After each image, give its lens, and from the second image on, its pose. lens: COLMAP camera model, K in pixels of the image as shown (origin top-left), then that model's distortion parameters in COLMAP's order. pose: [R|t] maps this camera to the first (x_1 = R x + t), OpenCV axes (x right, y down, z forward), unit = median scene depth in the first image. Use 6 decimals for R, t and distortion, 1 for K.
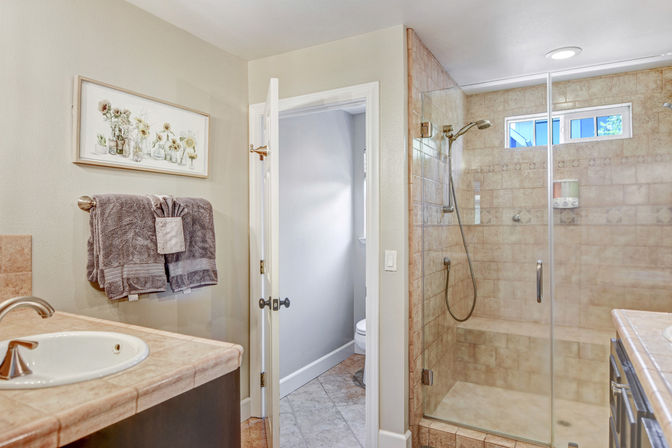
lens RADIAL K [[423.0, 0, 353.4], [0, 423.0, 218.7], [0, 0, 1]] dist [0.002717, -0.005418]
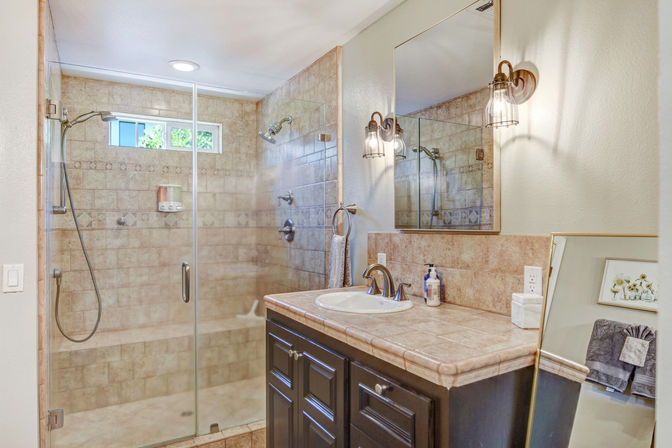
lens RADIAL K [[423.0, 0, 337.1], [0, 423.0, 225.0], [0, 0, 1]] dist [0.002717, -0.005418]
pose [[0.521471, -0.002551, 0.853265, -0.182614], [-0.003282, 0.999982, 0.004996, 0.001065], [-0.853263, -0.005406, 0.521453, 0.105183]]
